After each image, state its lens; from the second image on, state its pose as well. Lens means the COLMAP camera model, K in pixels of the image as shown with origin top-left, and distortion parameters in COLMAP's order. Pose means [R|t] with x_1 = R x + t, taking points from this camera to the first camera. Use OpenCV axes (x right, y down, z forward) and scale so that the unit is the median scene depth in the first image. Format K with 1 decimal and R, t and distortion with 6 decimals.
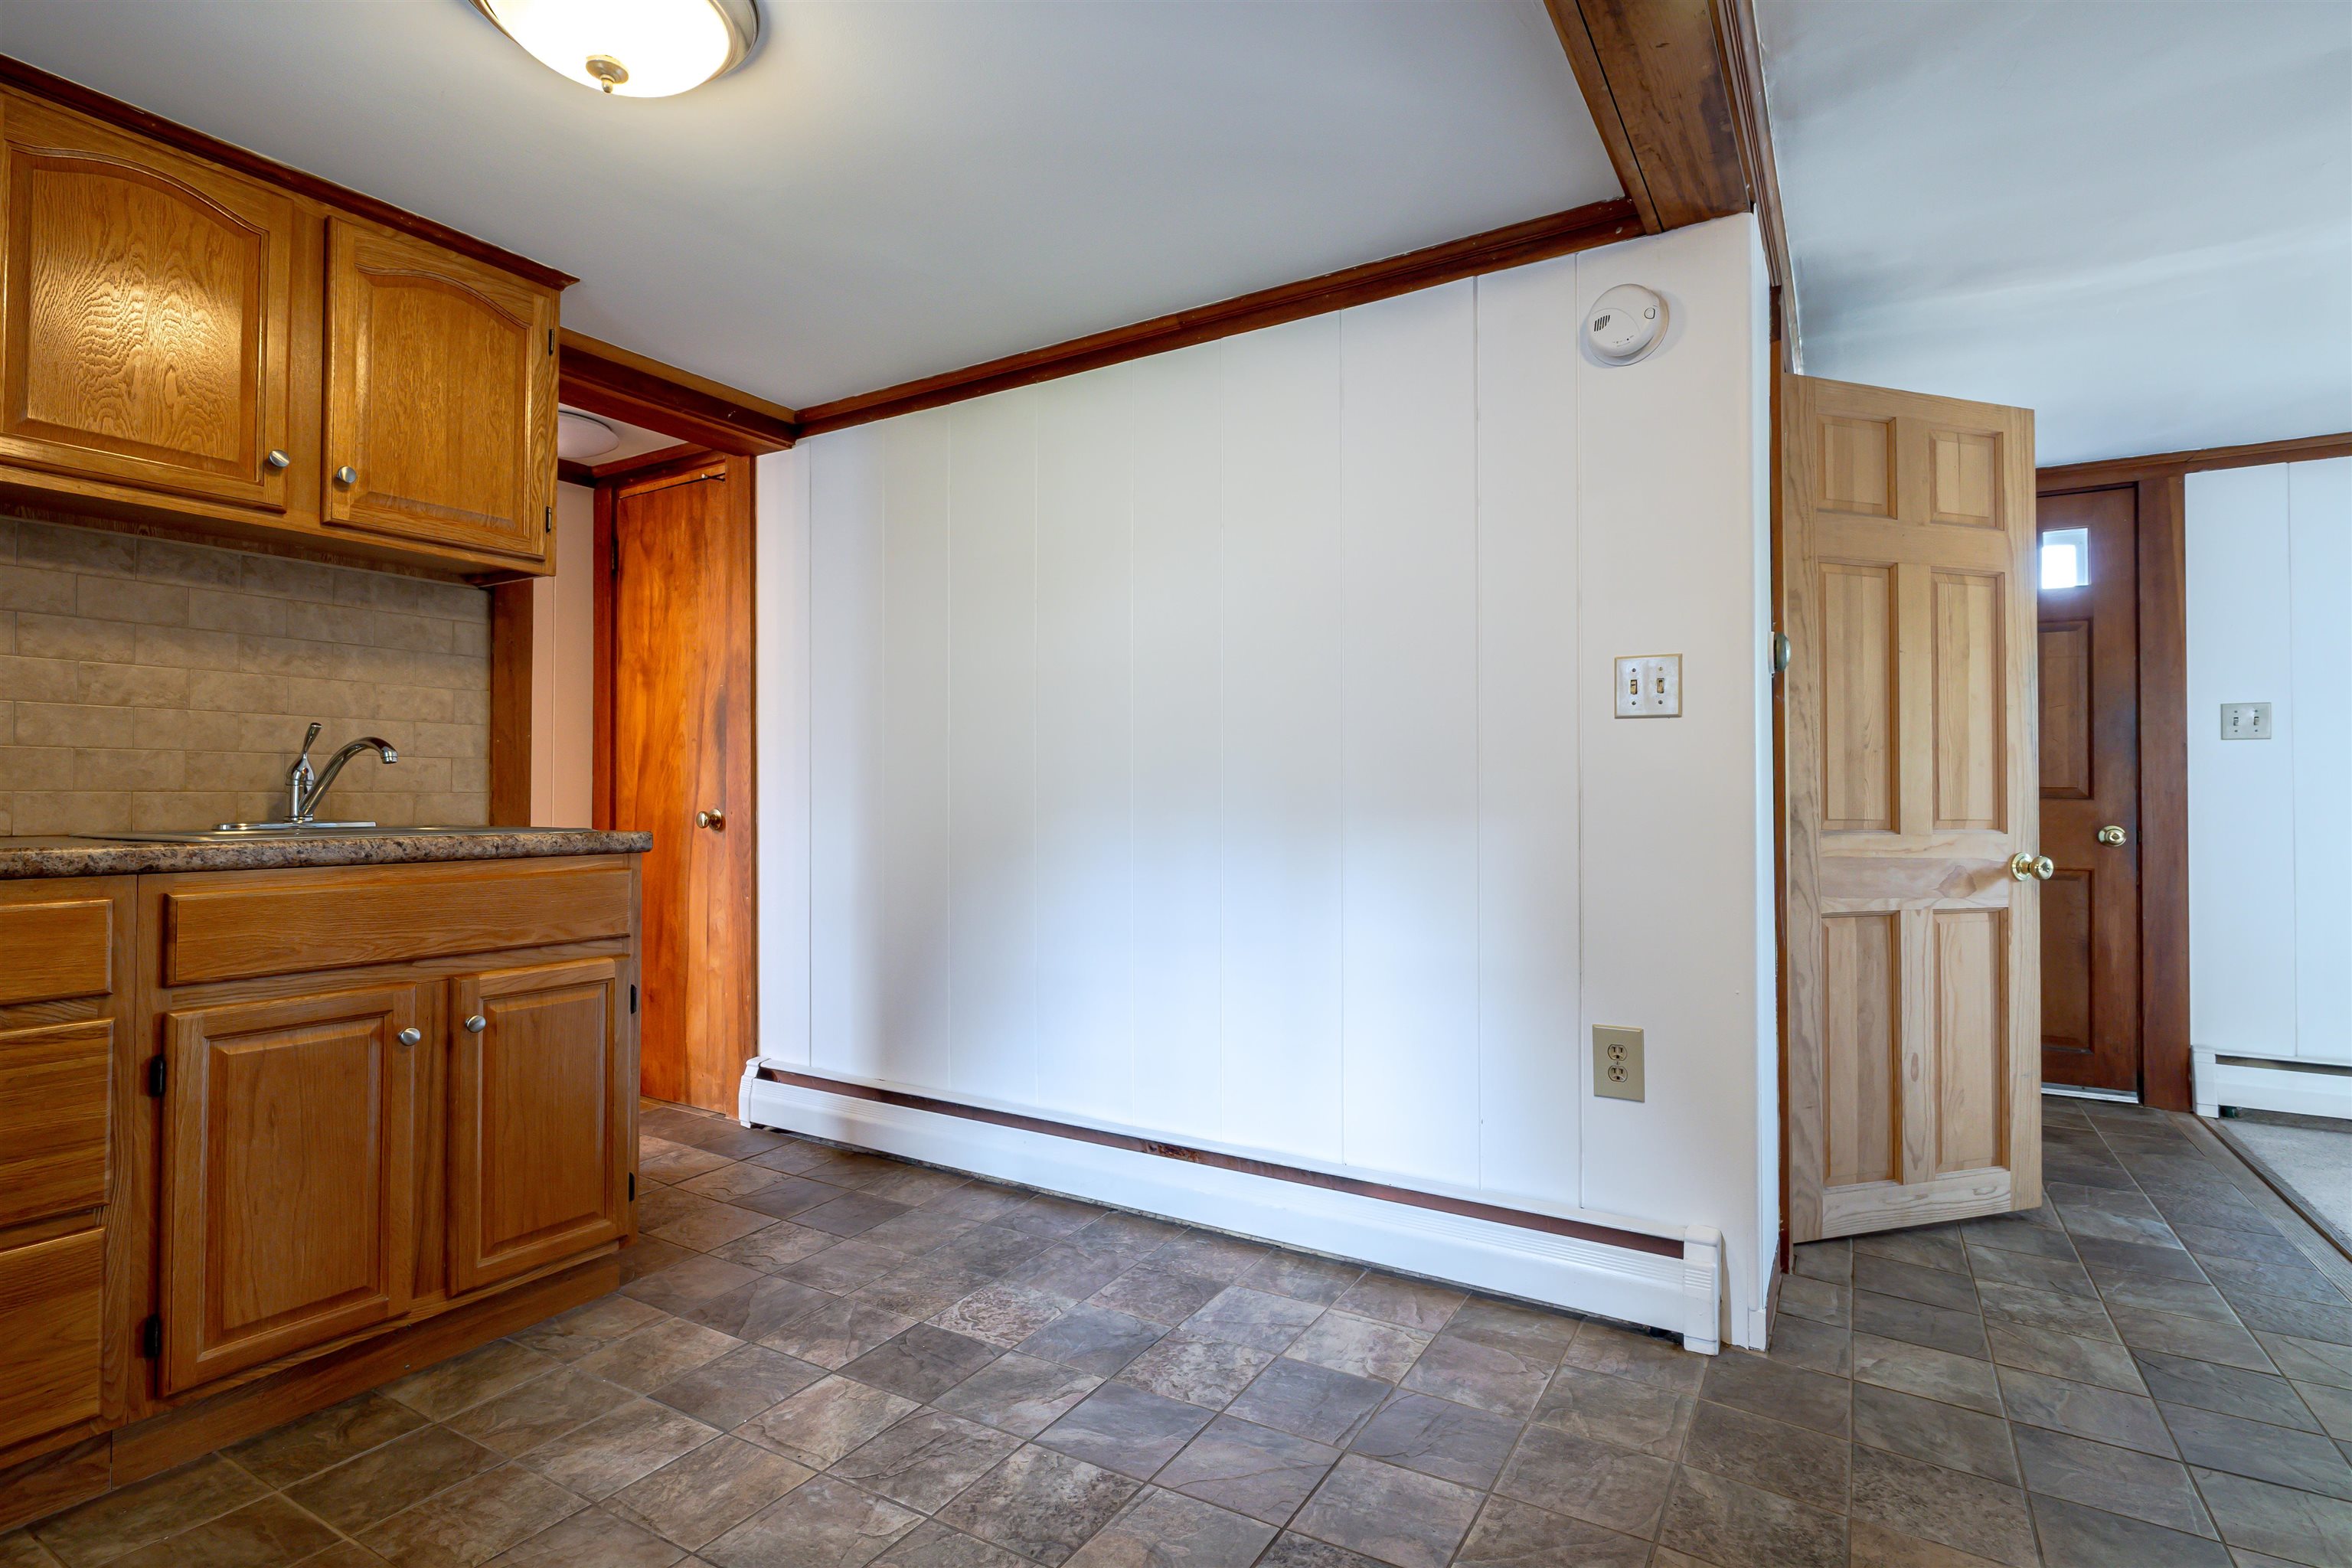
lens RADIAL K [[1140.8, 0, 1177.3], [0, 1140.8, 777.3], [0, 0, 1]] dist [-0.005854, 0.002624]
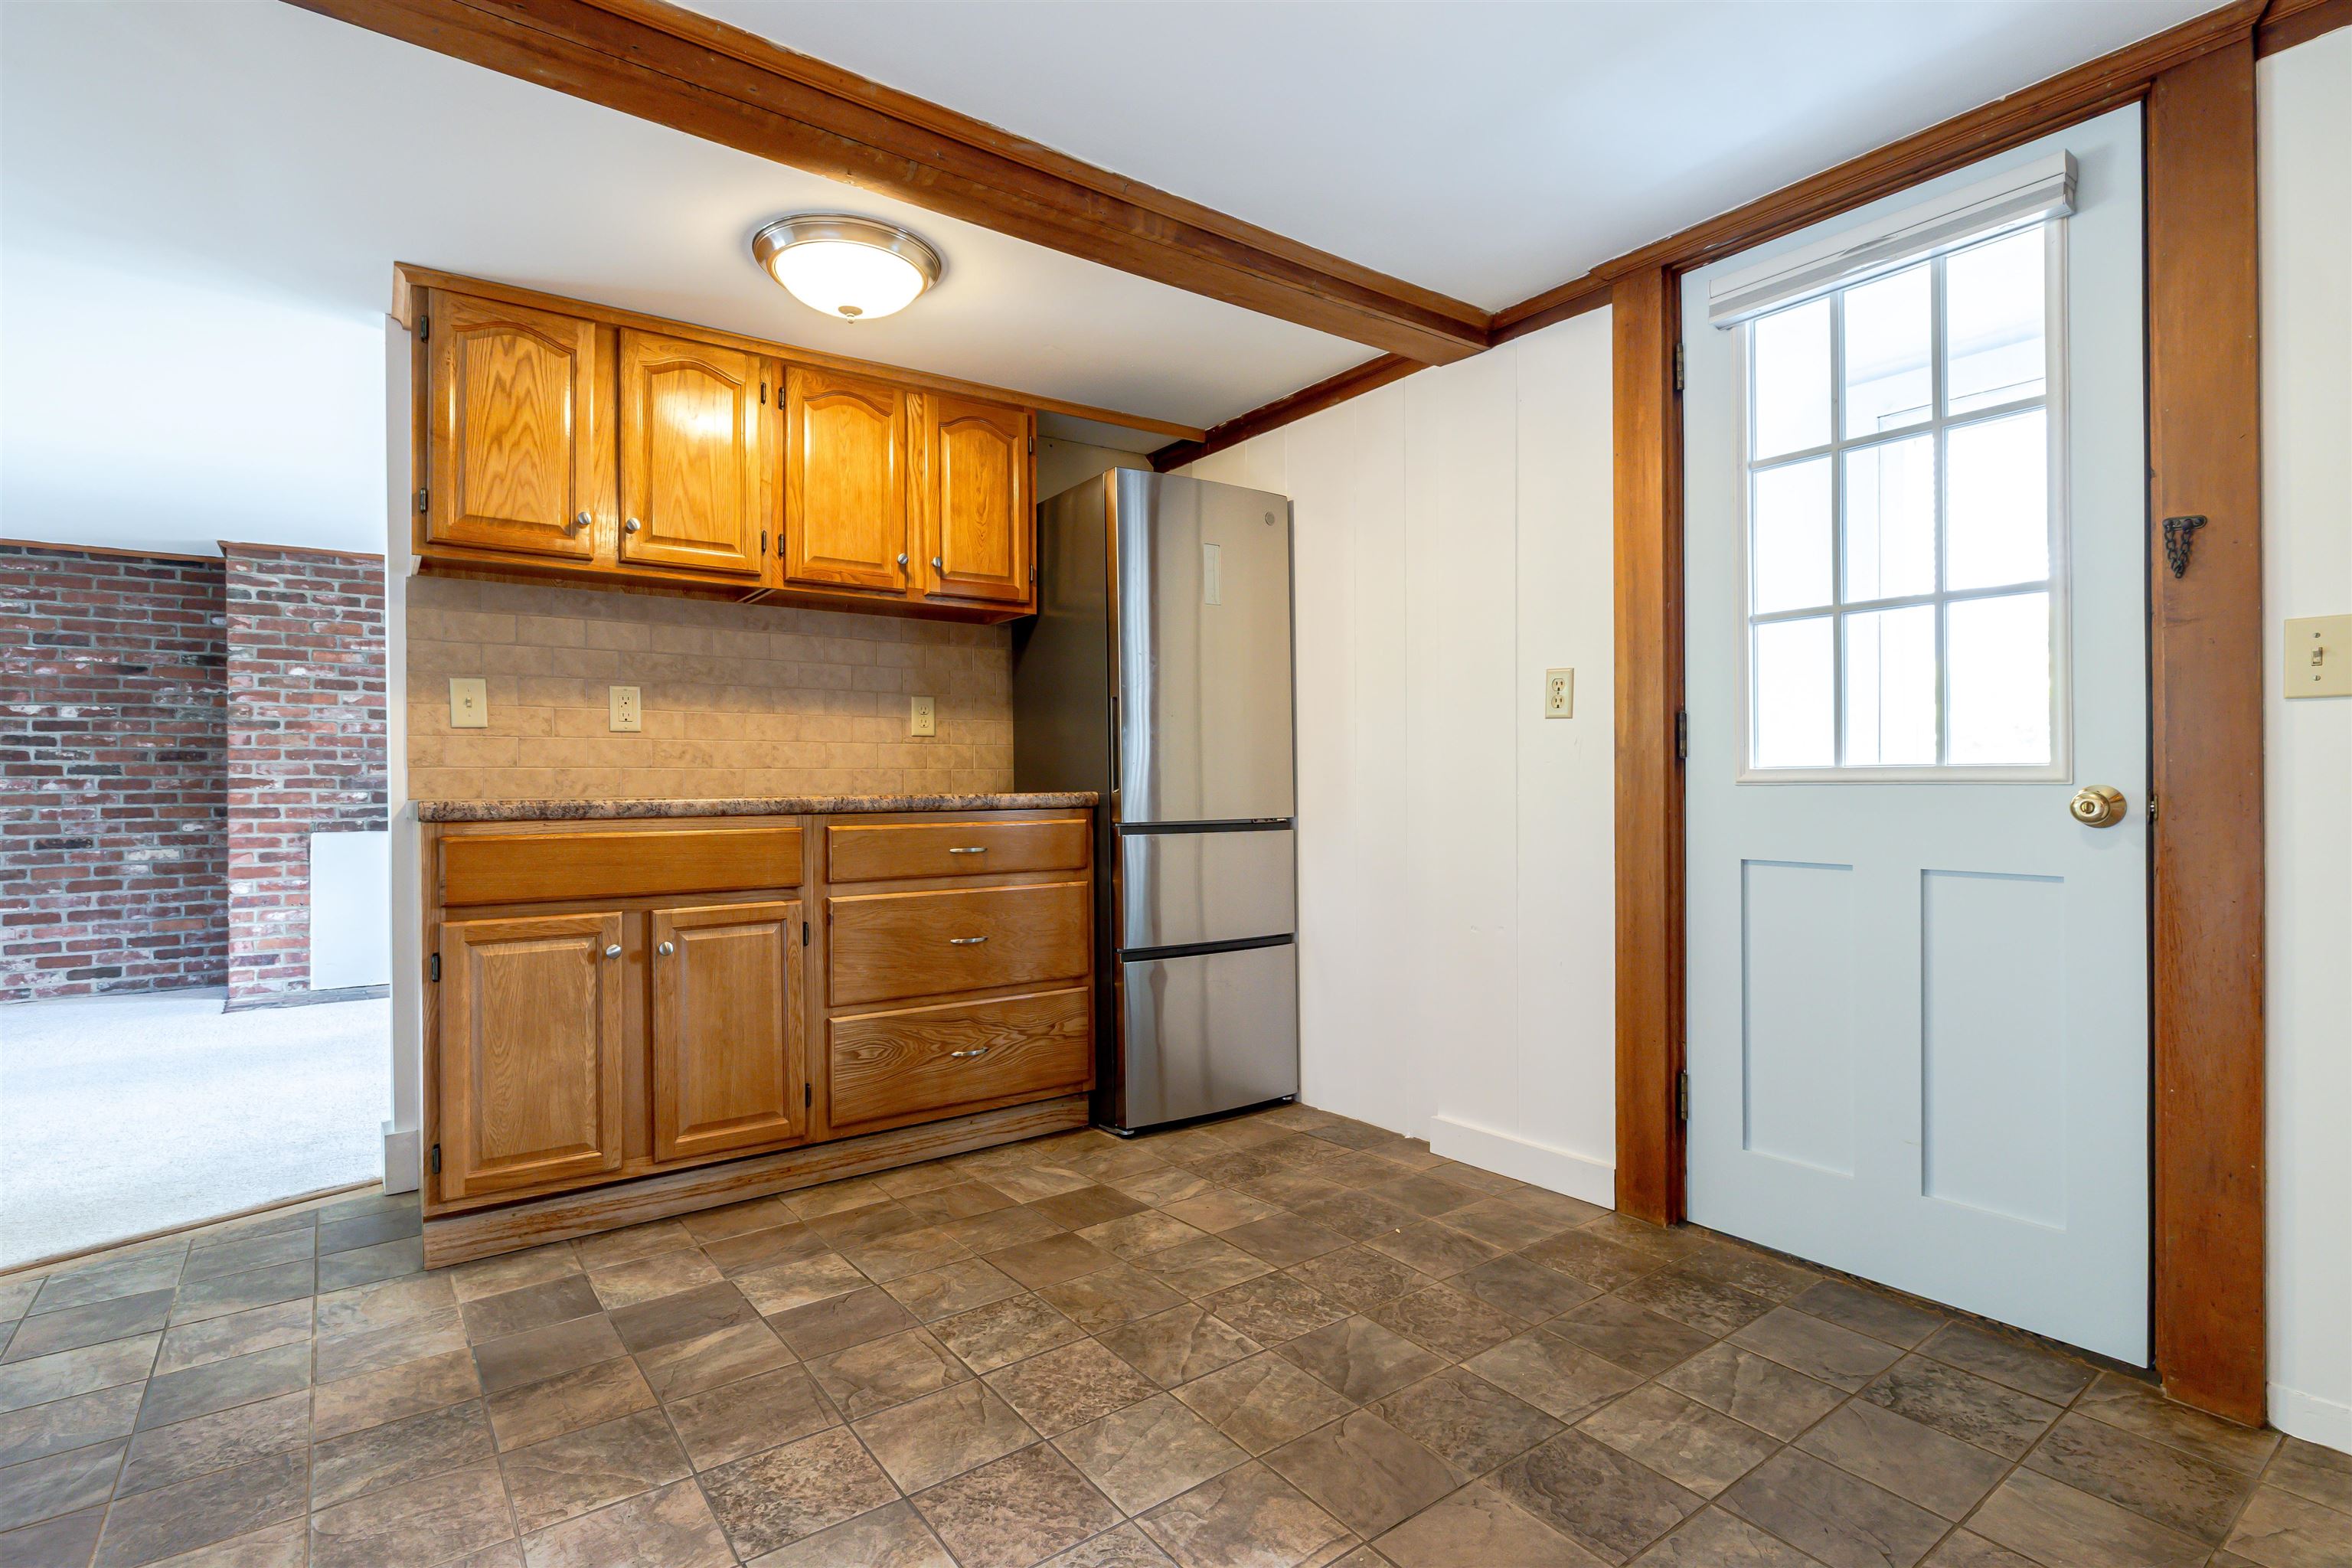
lens RADIAL K [[1140.8, 0, 1177.6], [0, 1140.8, 778.8], [0, 0, 1]] dist [-0.005854, 0.002624]
pose [[-0.925339, 0.003719, 0.379123, -0.434347], [-0.003805, 0.999810, -0.019093, 0.030052], [-0.379122, -0.019110, -0.925149, 1.282294]]
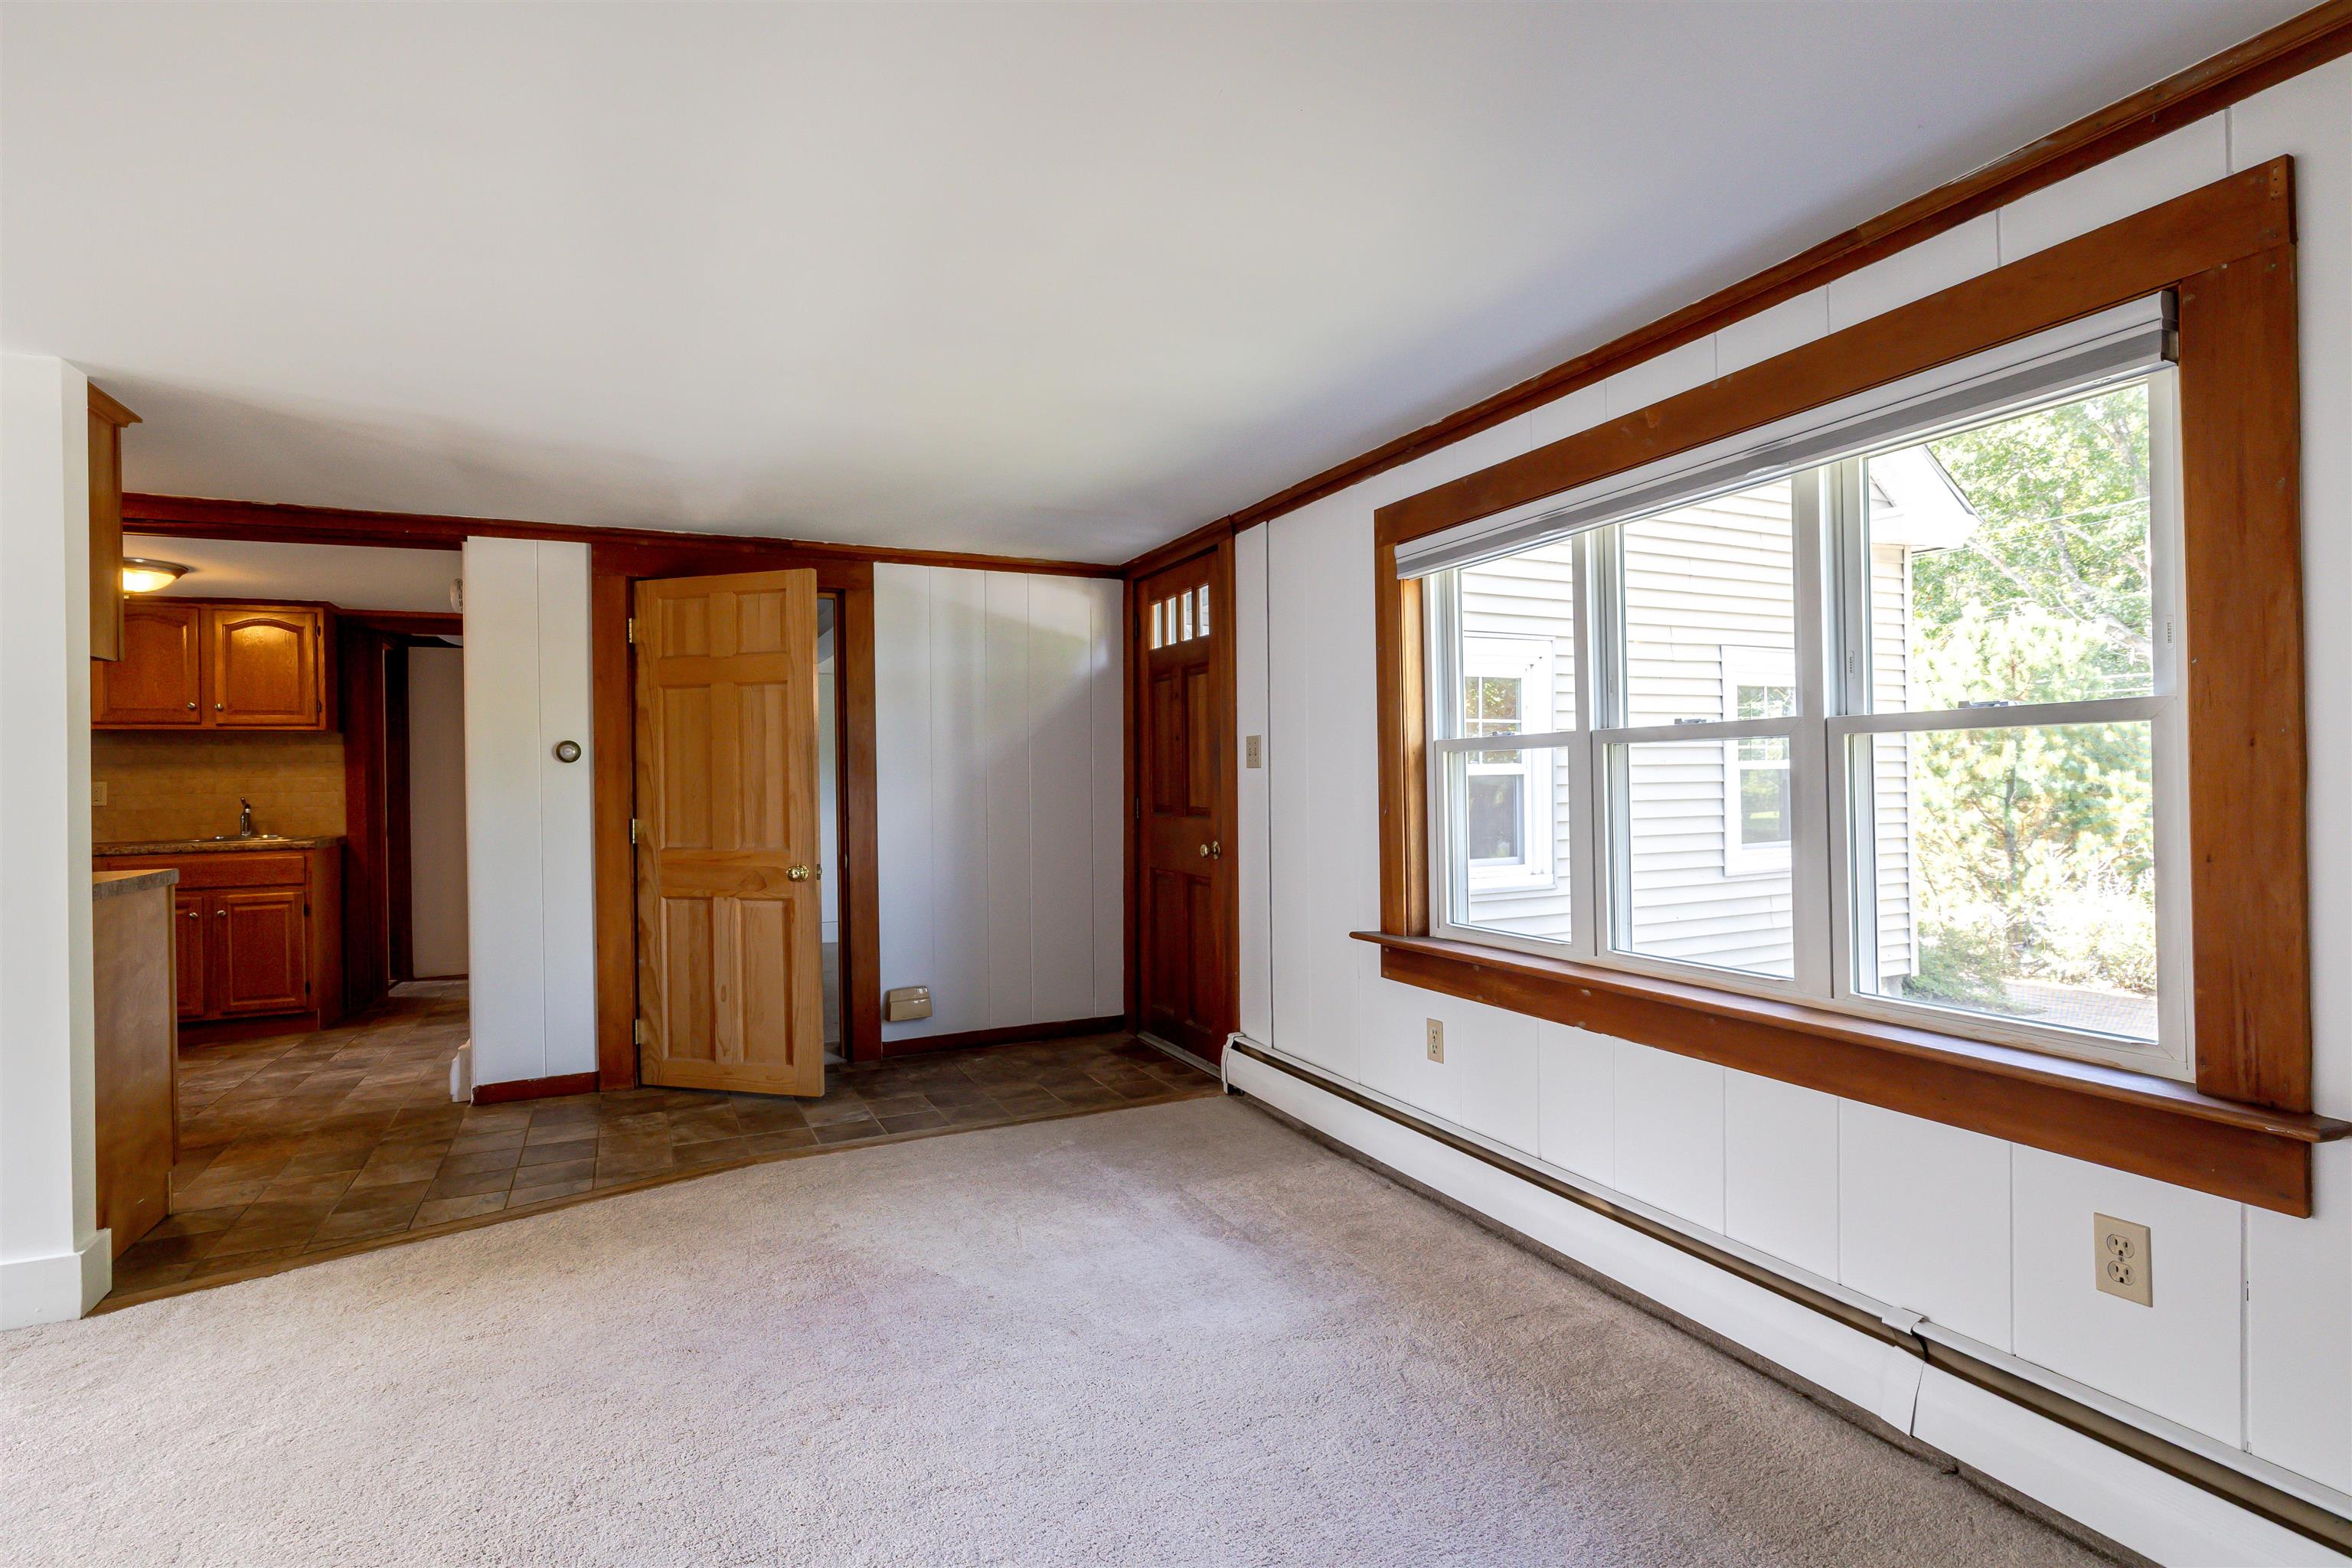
lens RADIAL K [[1140.8, 0, 1179.4], [0, 1140.8, 782.9], [0, 0, 1]] dist [-0.005854, 0.002624]
pose [[0.834484, -0.014514, -0.550841, 2.636066], [0.029007, 0.999424, 0.017611, -0.069390], [0.550268, -0.030674, 0.834424, 0.013202]]
